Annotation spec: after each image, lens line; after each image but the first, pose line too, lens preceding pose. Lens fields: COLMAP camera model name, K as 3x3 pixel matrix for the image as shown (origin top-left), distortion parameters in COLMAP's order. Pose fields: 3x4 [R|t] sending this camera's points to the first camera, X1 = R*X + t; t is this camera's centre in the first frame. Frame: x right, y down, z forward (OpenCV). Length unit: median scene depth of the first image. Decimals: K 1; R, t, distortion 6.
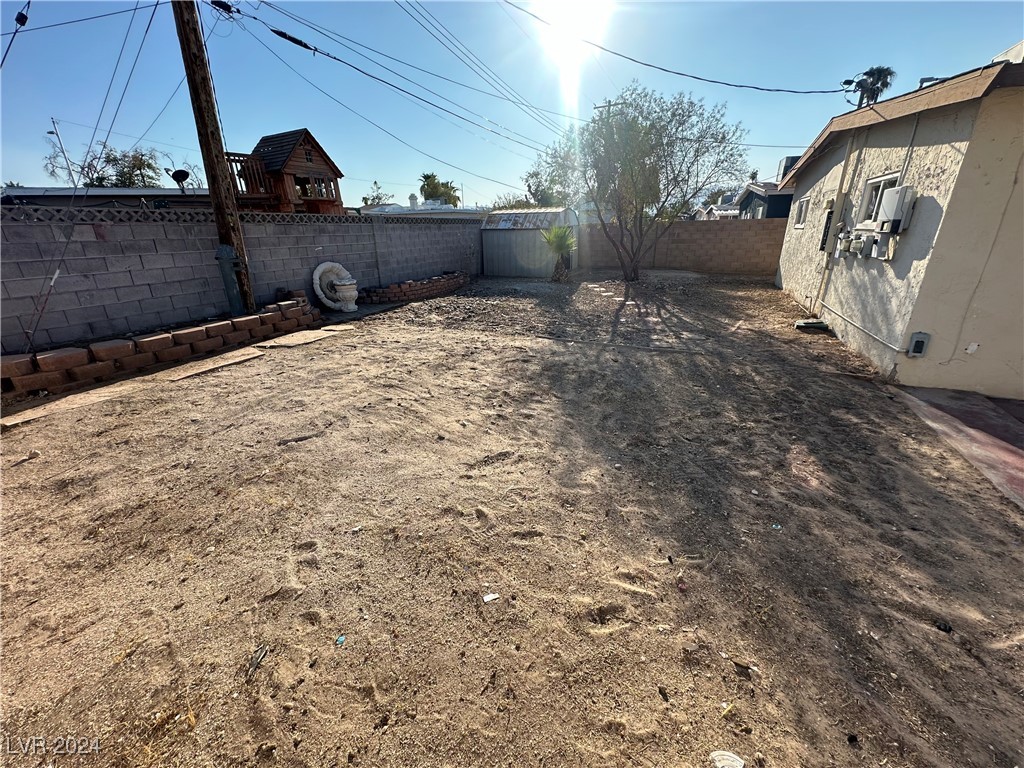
lens RADIAL K [[409.4, 0, 506.9], [0, 409.4, 381.2], [0, 0, 1]] dist [-0.001820, -0.000022]
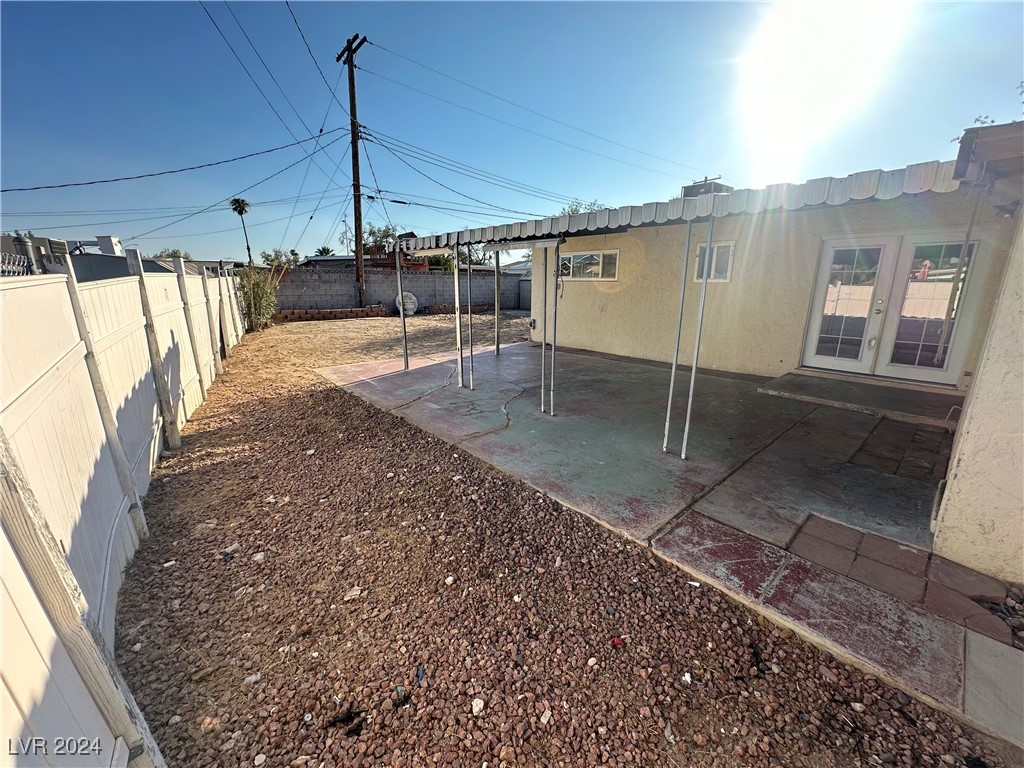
lens RADIAL K [[409.4, 0, 517.1], [0, 409.4, 383.6], [0, 0, 1]] dist [-0.001820, -0.000022]
pose [[0.911194, 0.123192, -0.393127, 1.062839], [-0.165538, 0.983305, -0.075553, 0.263812], [0.377257, 0.133921, 0.916375, -0.730543]]
